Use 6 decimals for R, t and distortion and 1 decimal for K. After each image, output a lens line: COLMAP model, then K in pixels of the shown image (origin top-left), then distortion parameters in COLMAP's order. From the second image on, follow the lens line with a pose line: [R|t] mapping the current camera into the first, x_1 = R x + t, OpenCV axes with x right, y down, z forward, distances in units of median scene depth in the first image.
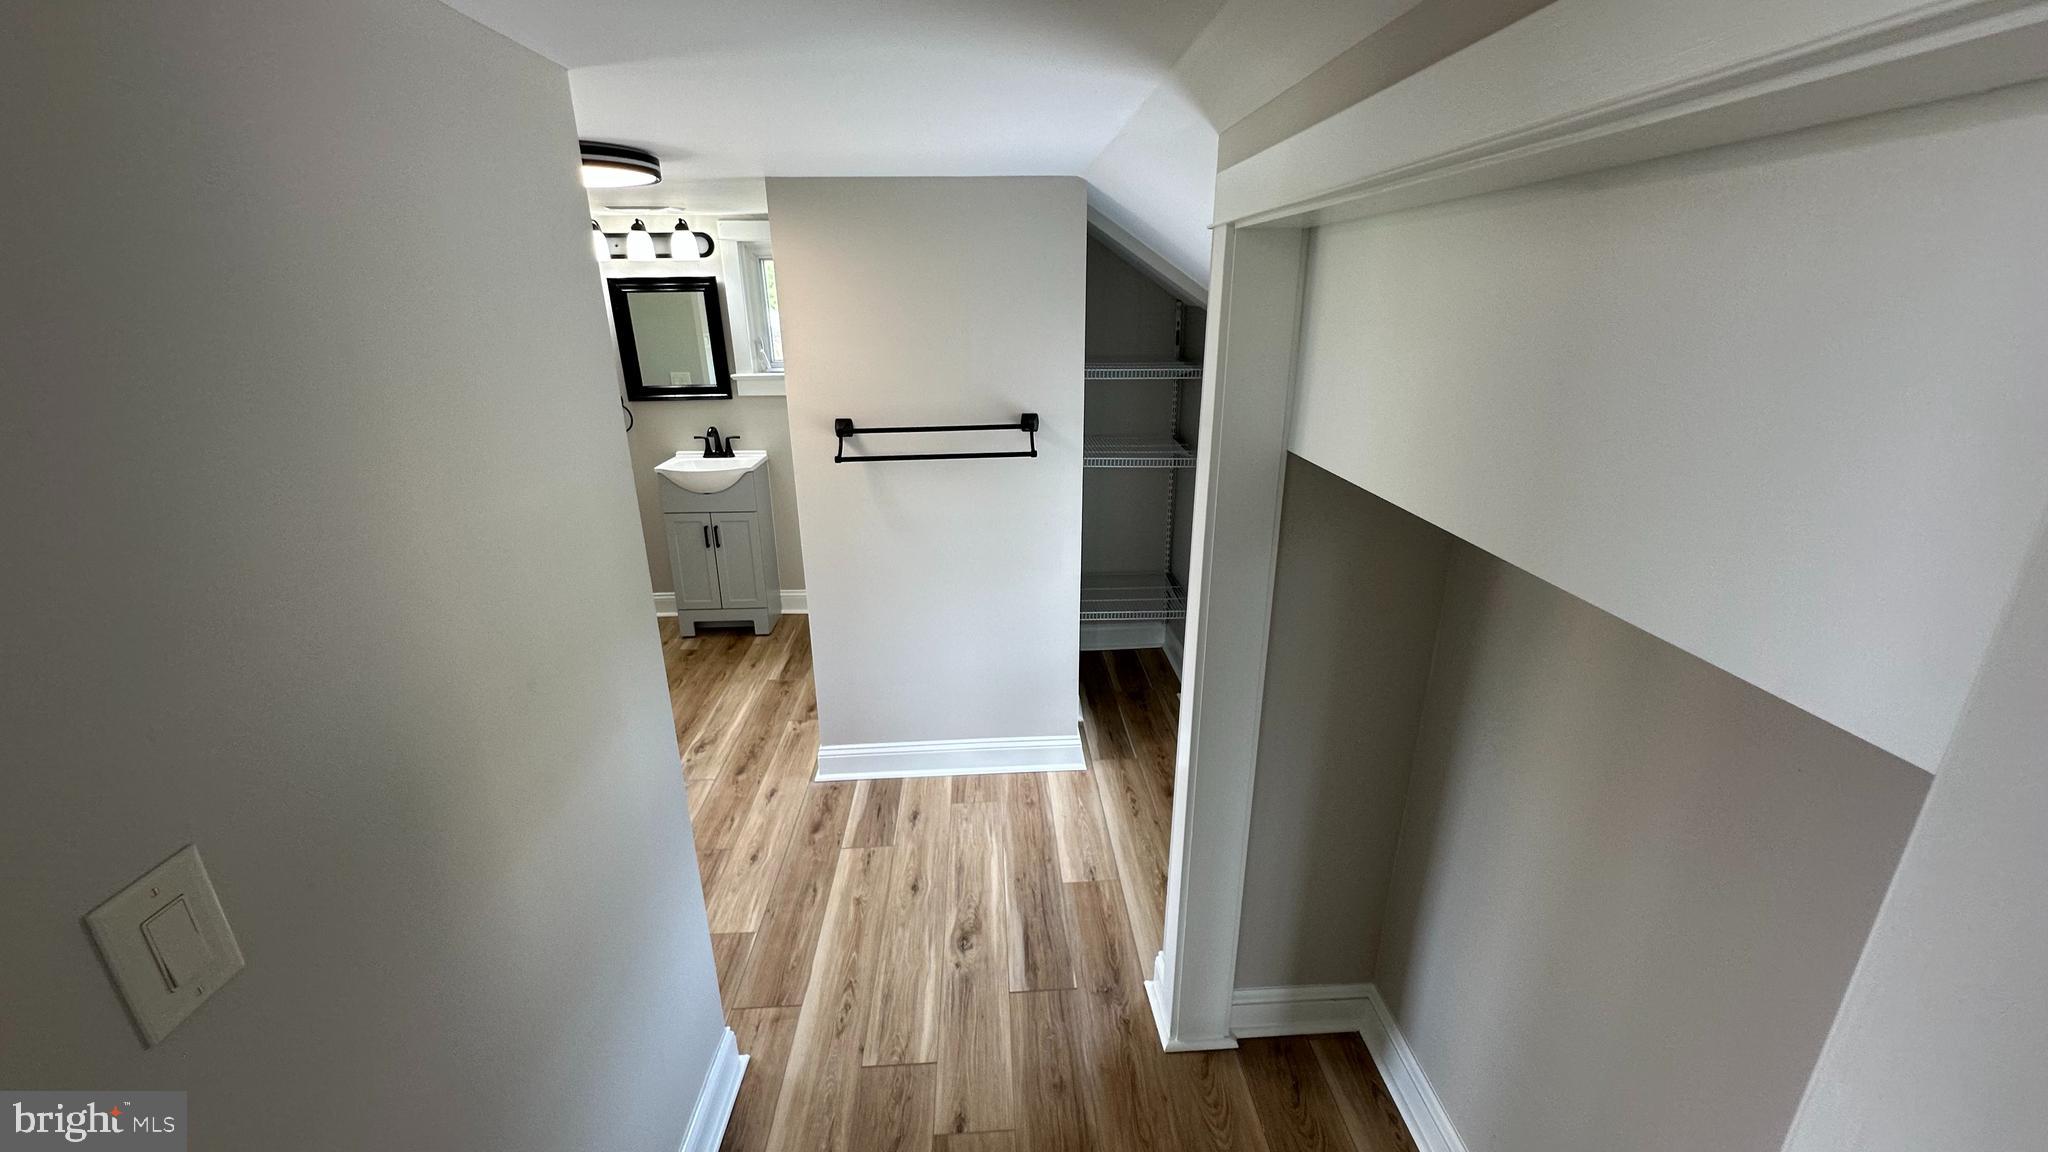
lens RADIAL K [[815.3, 0, 1025.6], [0, 815.3, 583.3], [0, 0, 1]] dist [-0.003455, -0.000459]
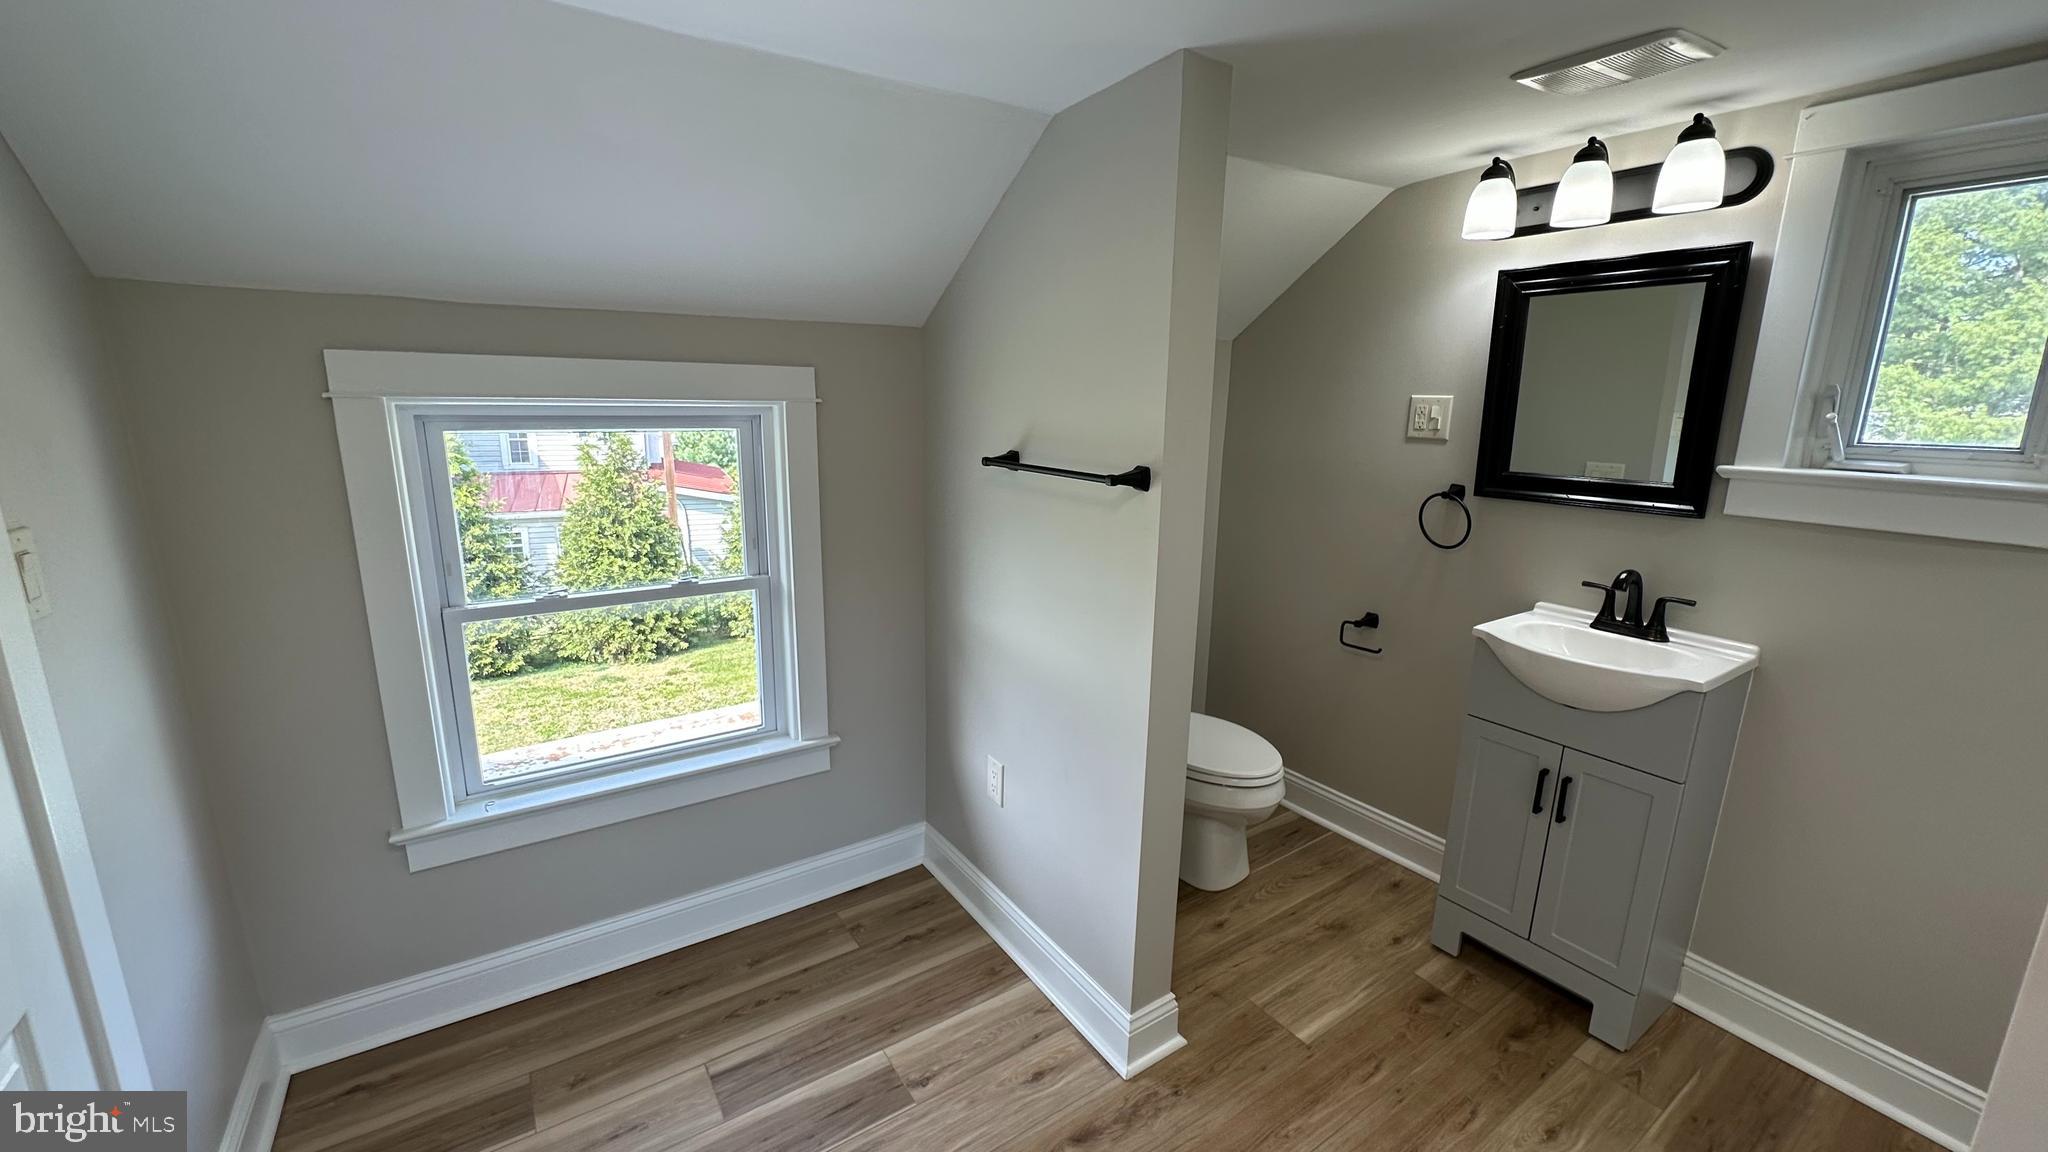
lens RADIAL K [[815.3, 0, 1026.9], [0, 815.3, 568.7], [0, 0, 1]] dist [-0.003455, -0.000459]
pose [[0.509891, 0.199888, -0.836693, -0.174165], [-0.297919, 0.953471, 0.046231, -0.112124], [0.807004, 0.225694, 0.545717, 0.472854]]
